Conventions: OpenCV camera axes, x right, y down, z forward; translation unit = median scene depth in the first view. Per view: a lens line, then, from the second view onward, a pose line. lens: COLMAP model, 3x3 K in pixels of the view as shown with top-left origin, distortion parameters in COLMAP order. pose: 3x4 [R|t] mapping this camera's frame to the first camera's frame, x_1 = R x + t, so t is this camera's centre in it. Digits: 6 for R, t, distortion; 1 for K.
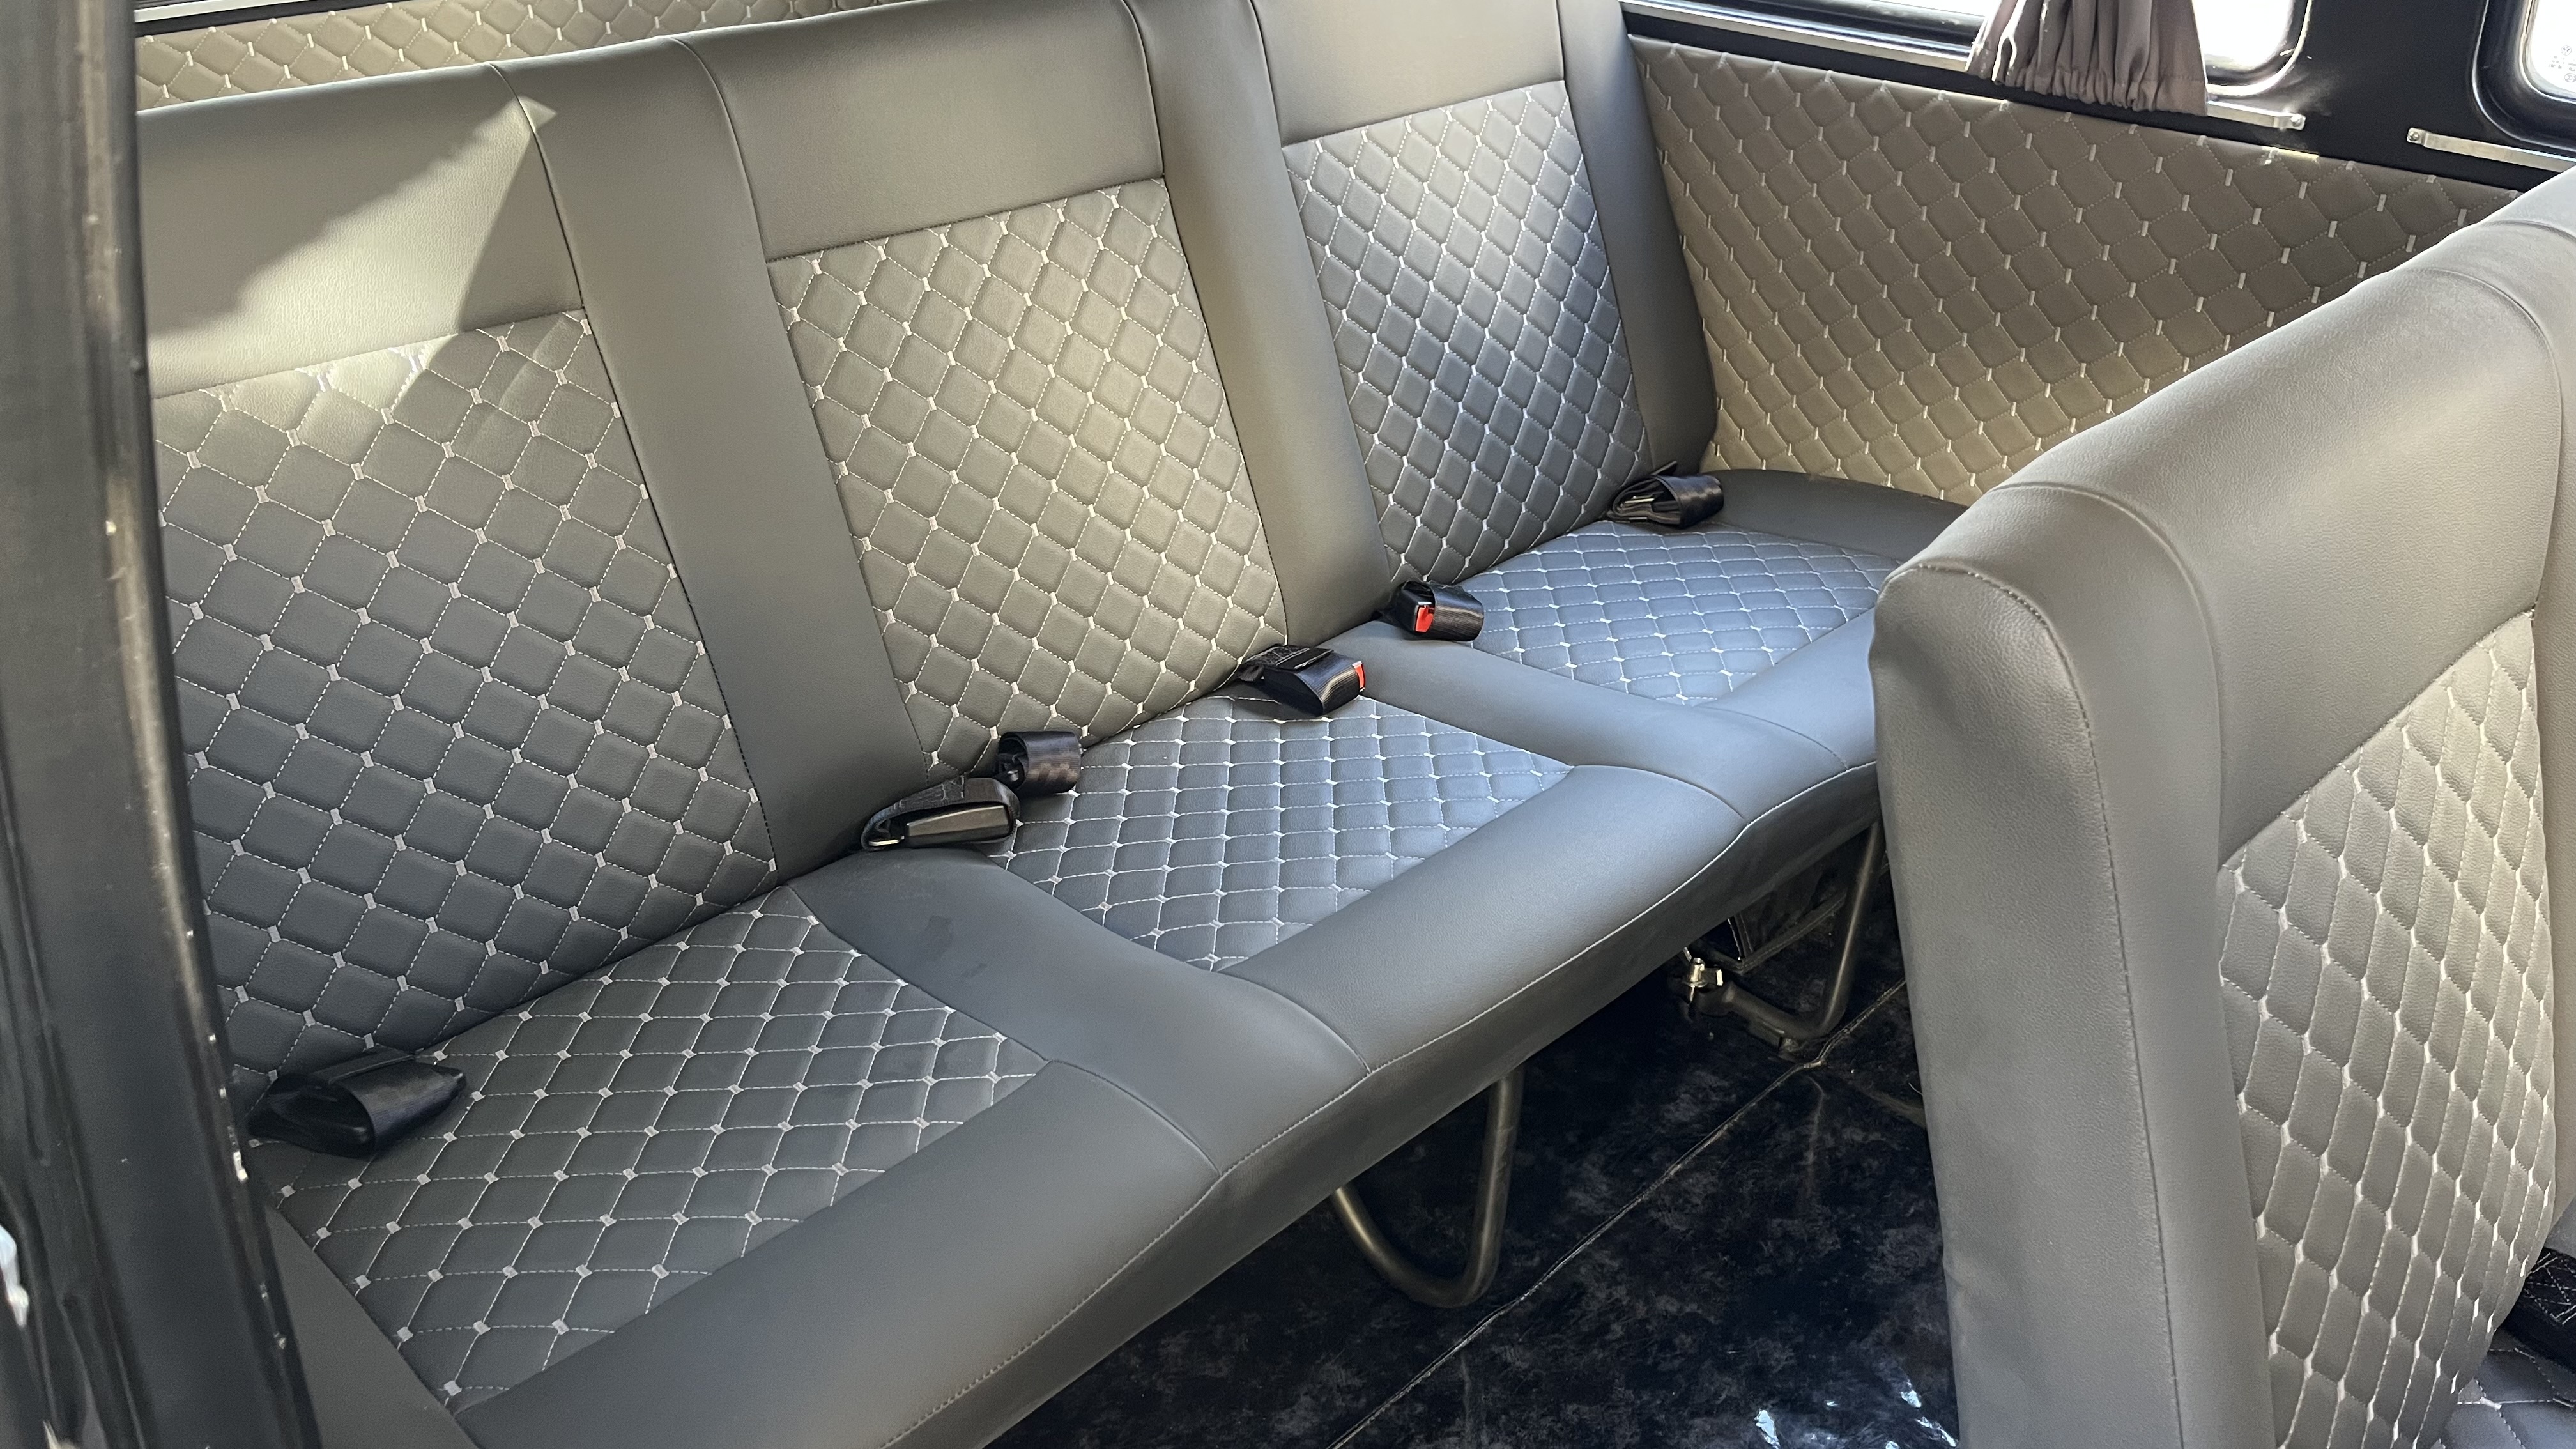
lens RADIAL K [[1900.0, 0, 1304.9], [0, 1900.0, 735.3], [0, 0, 1]] dist [0.072268, -0.109286]
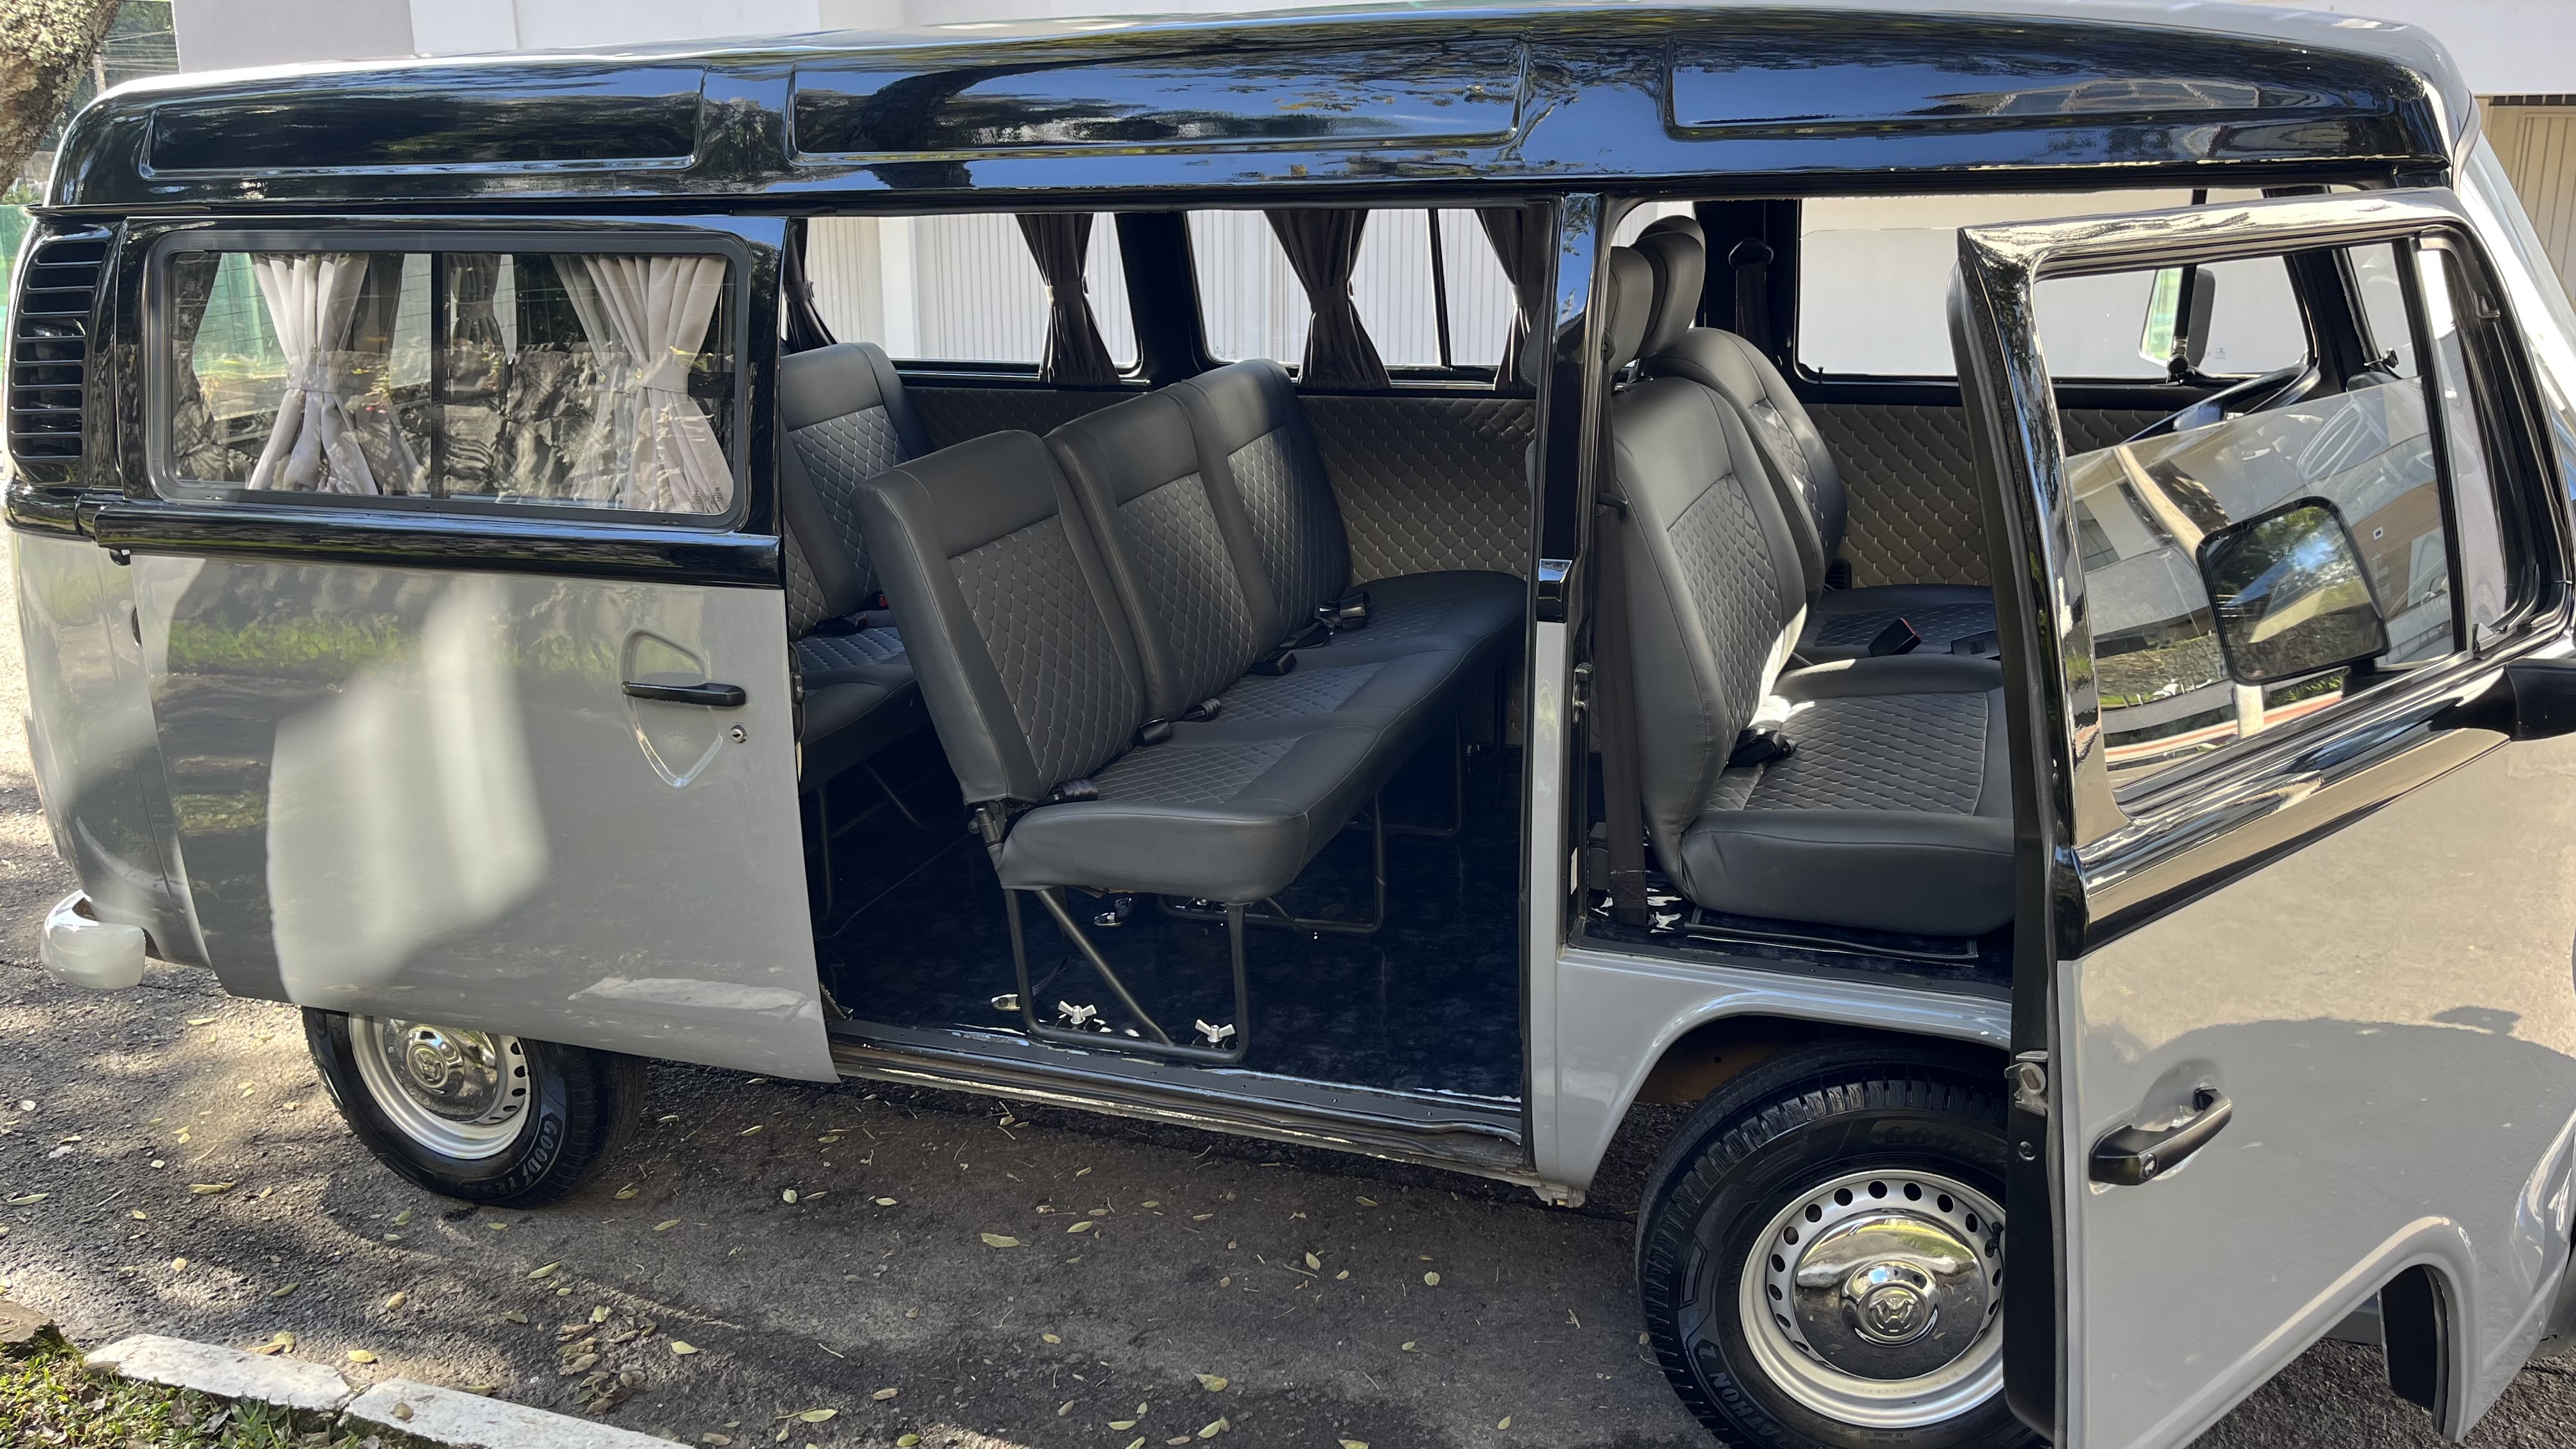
lens RADIAL K [[1900.0, 0, 1304.9], [0, 1900.0, 735.3], [0, 0, 1]] dist [0.072268, -0.109286]
pose [[0.900723, -0.166882, 0.401059, -0.504162], [0.252201, 0.952621, -0.170021, 0.715887], [-0.353683, 0.254289, 0.900136, -1.498722]]
